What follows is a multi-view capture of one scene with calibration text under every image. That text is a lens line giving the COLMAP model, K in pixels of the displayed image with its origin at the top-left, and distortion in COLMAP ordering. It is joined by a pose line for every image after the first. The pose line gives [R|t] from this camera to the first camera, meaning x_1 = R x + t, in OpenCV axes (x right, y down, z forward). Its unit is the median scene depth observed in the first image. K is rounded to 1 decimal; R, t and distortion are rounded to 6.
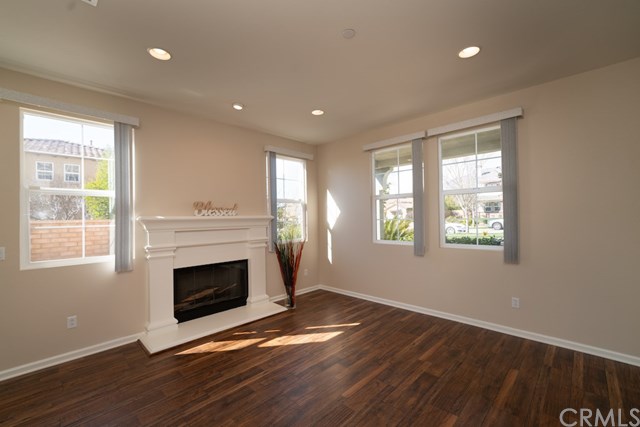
lens RADIAL K [[278.6, 0, 319.7], [0, 278.6, 211.2], [0, 0, 1]] dist [0.000136, -0.000078]
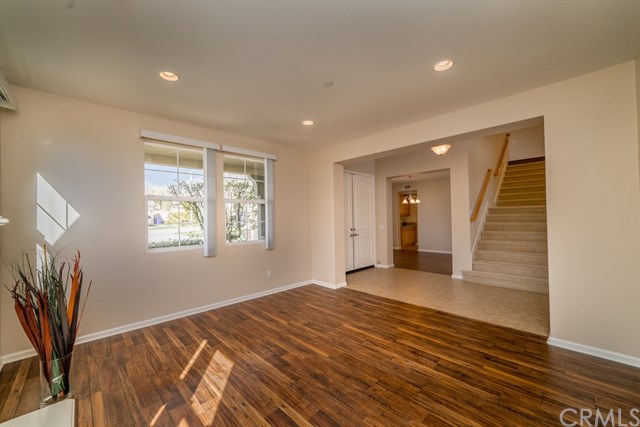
lens RADIAL K [[246.7, 0, 318.7], [0, 246.7, 220.0], [0, 0, 1]] dist [-0.003084, 0.000085]
pose [[0.022056, 0.002689, 0.999753, -0.707822], [-0.007287, 0.999970, -0.002529, 0.017215], [-0.999730, -0.007230, 0.022075, 0.672298]]
